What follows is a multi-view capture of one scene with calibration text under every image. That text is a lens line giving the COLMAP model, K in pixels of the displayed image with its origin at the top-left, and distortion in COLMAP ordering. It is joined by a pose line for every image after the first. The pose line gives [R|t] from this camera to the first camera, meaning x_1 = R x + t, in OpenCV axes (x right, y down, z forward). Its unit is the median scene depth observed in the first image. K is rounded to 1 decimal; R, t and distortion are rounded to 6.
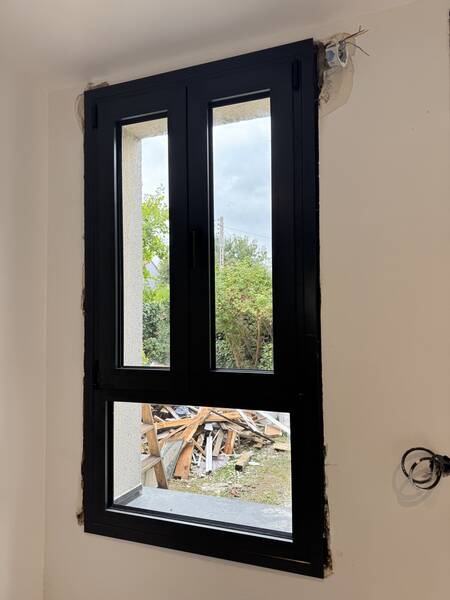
lens RADIAL K [[416.4, 0, 225.0], [0, 416.4, 300.0], [0, 0, 1]] dist [0.081708, -0.112672]
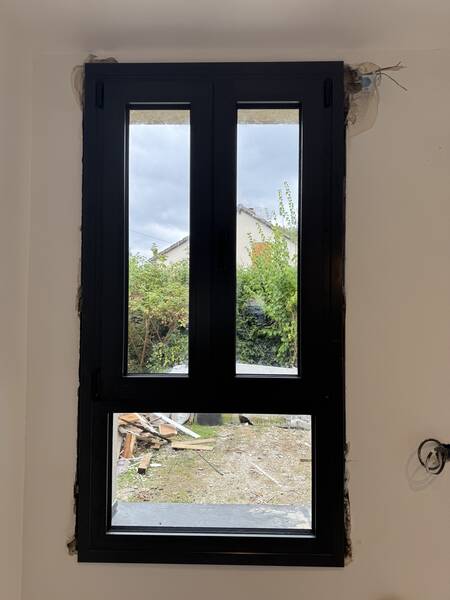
lens RADIAL K [[416.4, 0, 225.0], [0, 416.4, 300.0], [0, 0, 1]] dist [0.081708, -0.112672]
pose [[0.947505, 0.027504, 0.318556, -0.332724], [-0.029608, 0.999560, 0.001764, -0.010508], [-0.318368, -0.011103, 0.947902, 0.067378]]
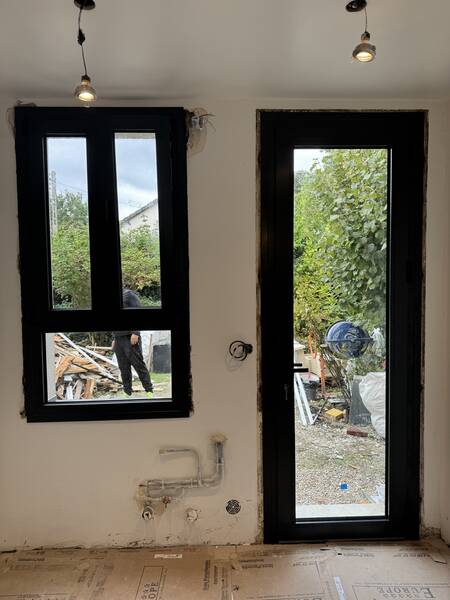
lens RADIAL K [[416.4, 0, 225.0], [0, 416.4, 300.0], [0, 0, 1]] dist [0.081708, -0.112672]
pose [[0.927120, -0.021176, 0.374166, -0.234203], [-0.011857, 0.996245, 0.085762, -0.004358], [-0.374577, -0.083948, 0.923388, -0.557048]]
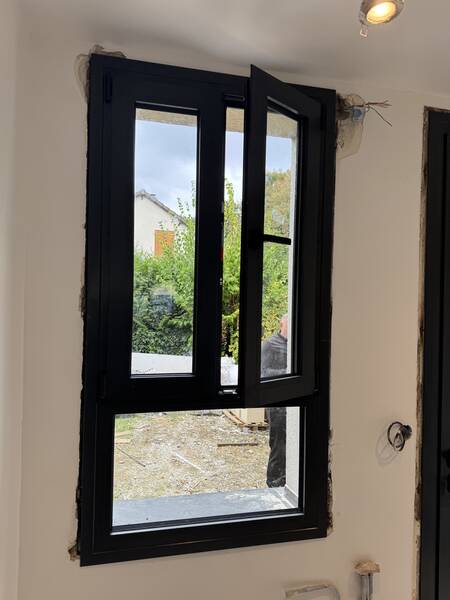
lens RADIAL K [[417.7, 0, 225.0], [0, 417.7, 300.0], [0, 0, 1]] dist [0.078150, -0.107114]
pose [[0.835055, 0.032140, 0.549227, -0.573945], [-0.052064, 0.998429, 0.020732, -0.034390], [-0.547698, -0.045907, 0.835416, 0.127808]]
